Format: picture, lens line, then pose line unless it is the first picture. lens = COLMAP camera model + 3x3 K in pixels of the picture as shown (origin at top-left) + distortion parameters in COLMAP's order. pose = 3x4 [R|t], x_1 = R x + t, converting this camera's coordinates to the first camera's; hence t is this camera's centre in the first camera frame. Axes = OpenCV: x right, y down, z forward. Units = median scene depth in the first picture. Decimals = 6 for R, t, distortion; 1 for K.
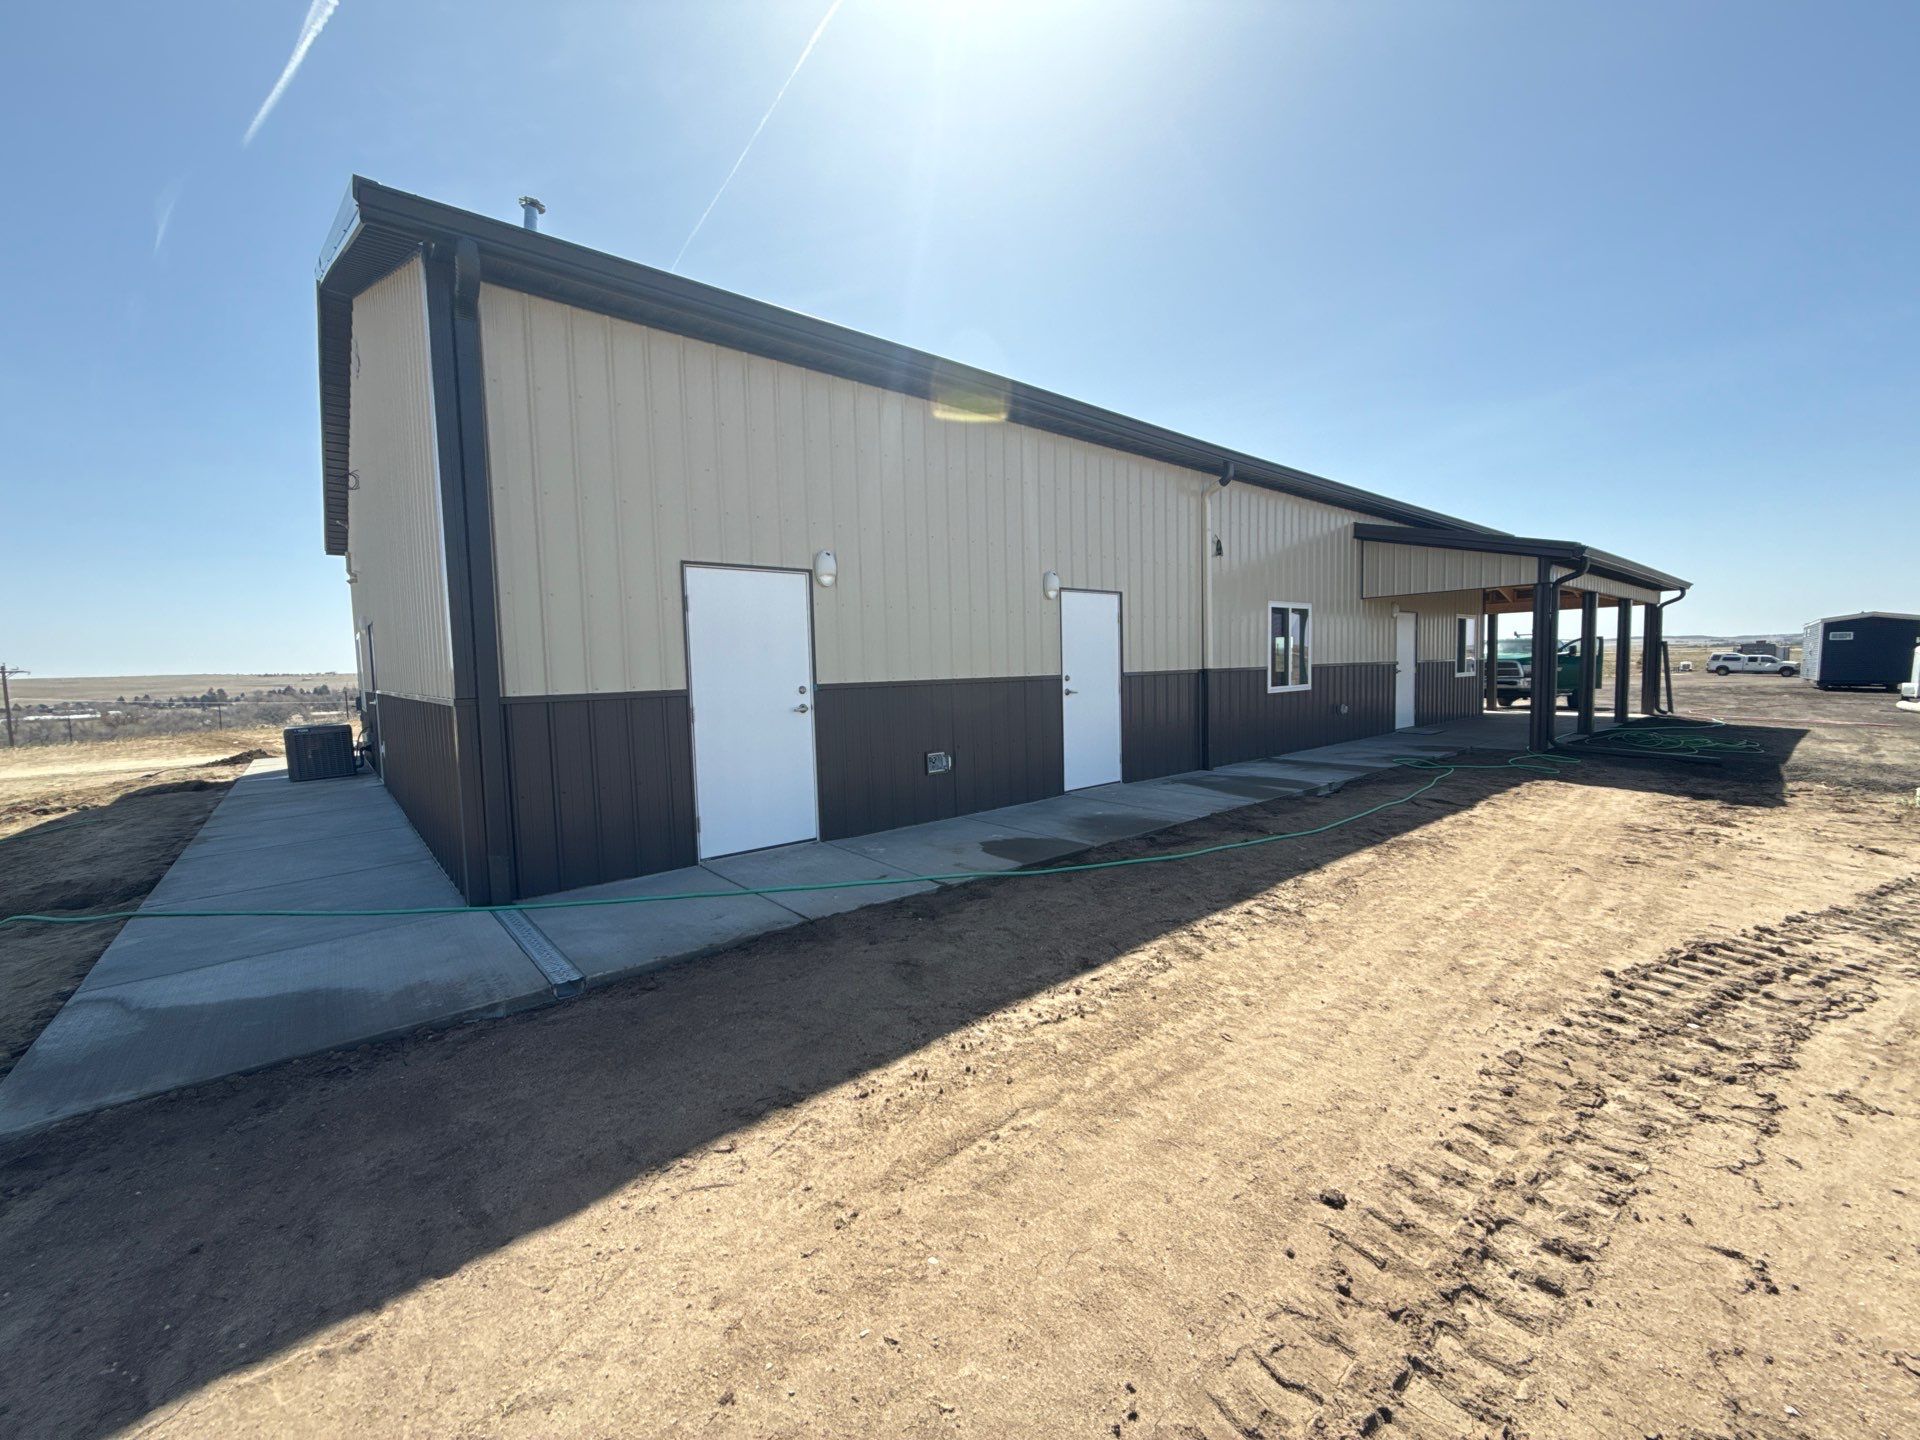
lens RADIAL K [[745.4, 0, 955.8], [0, 745.4, 715.2], [0, 0, 1]] dist [-0.000932, -0.000001]
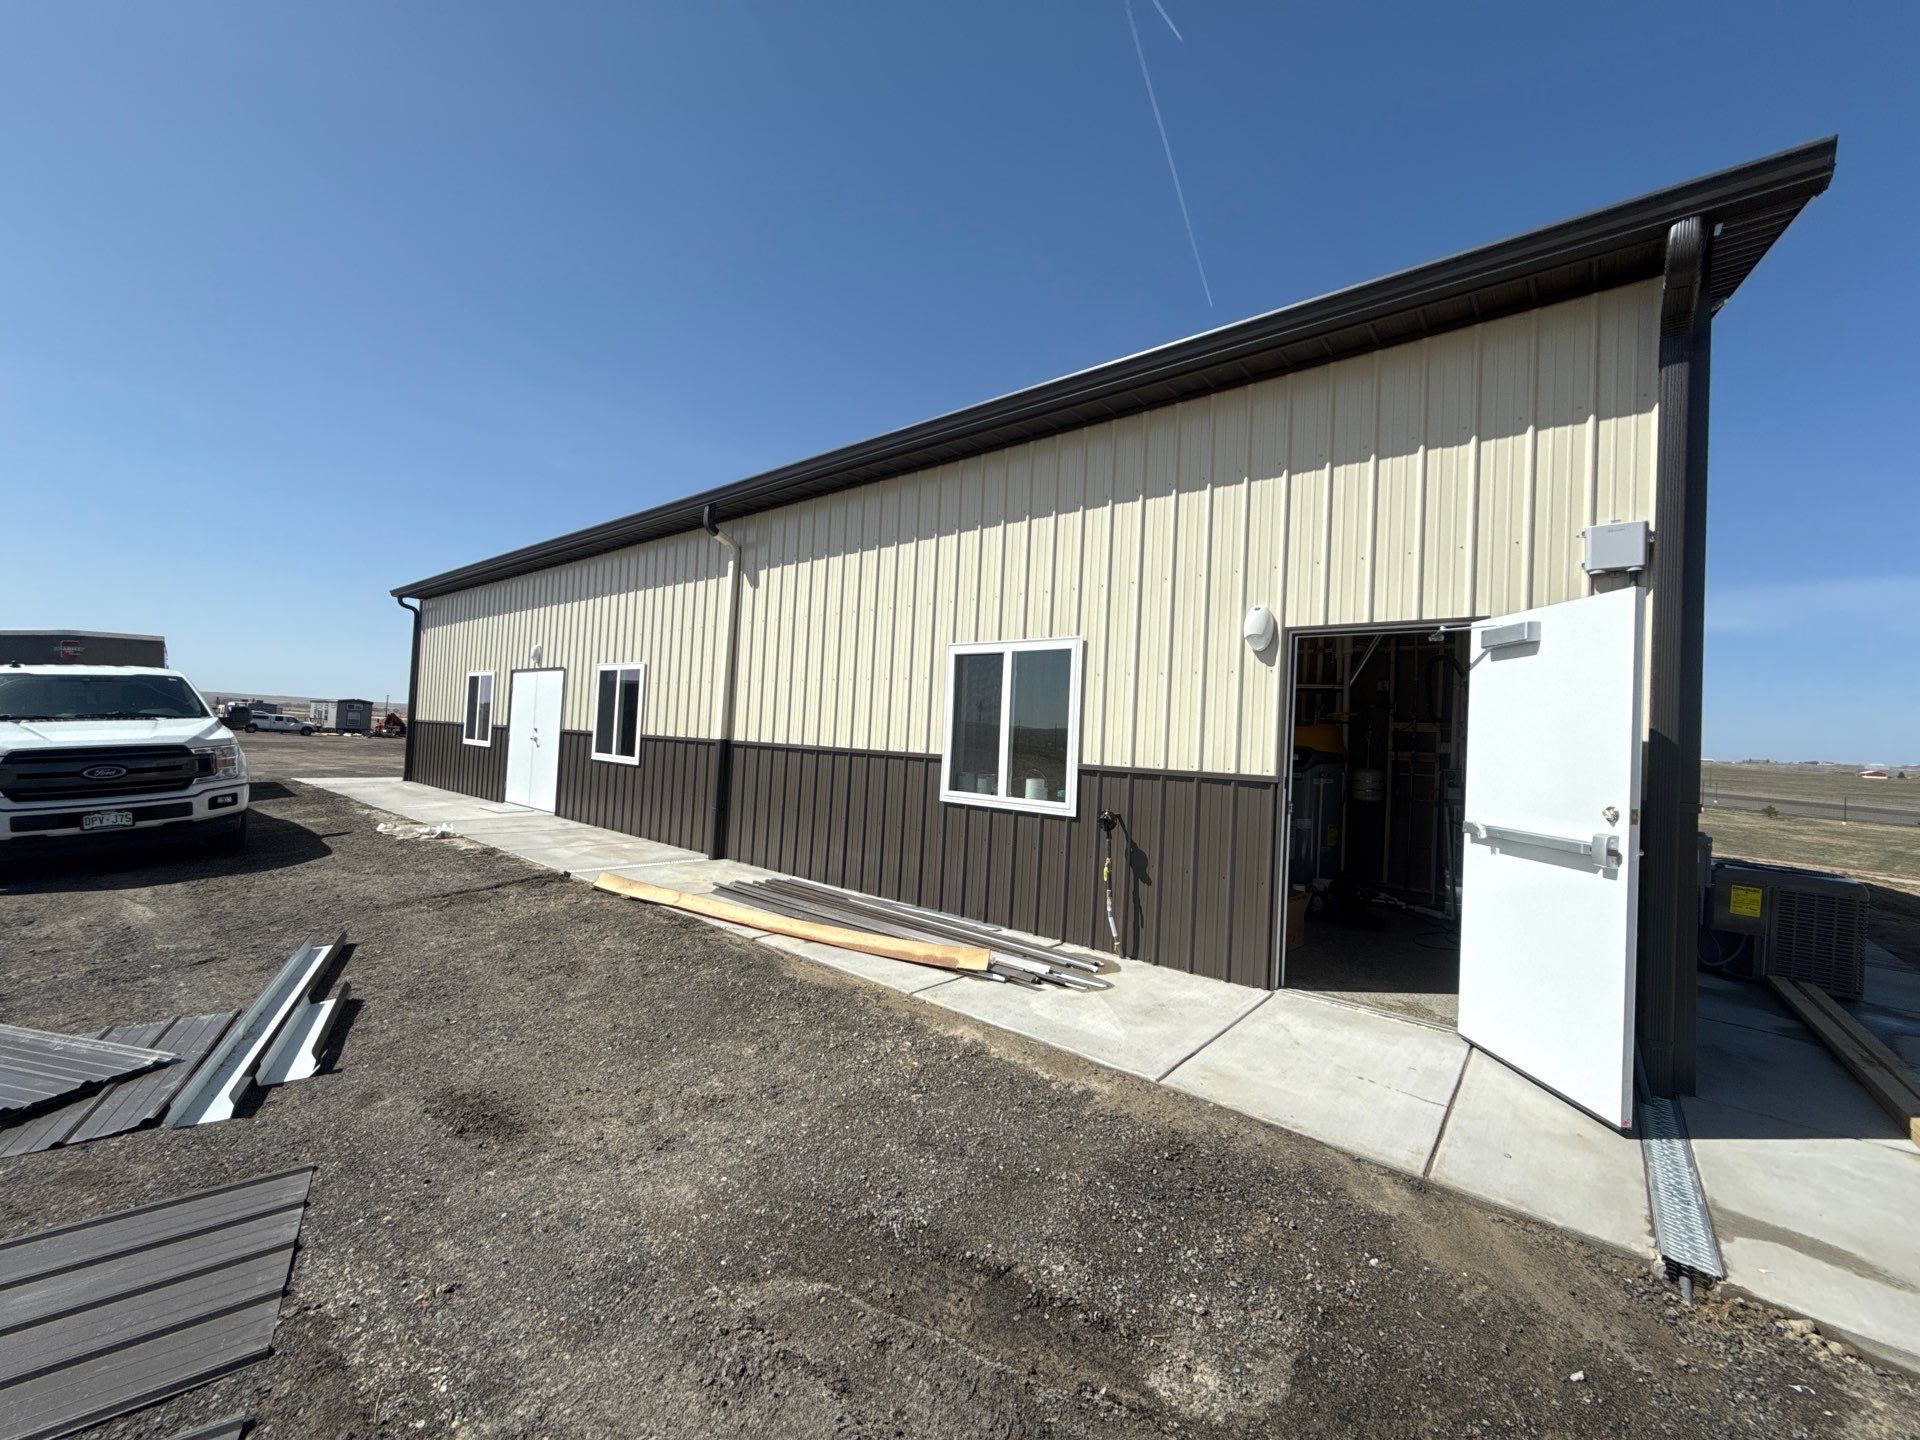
lens RADIAL K [[745.4, 0, 954.0], [0, 745.4, 717.7], [0, 0, 1]] dist [-0.000932, -0.000001]
pose [[0.159955, 0.014245, -0.987022, 1.286063], [-0.114929, 0.993364, -0.004289, -0.118549], [0.980411, 0.114124, 0.160531, 1.148402]]
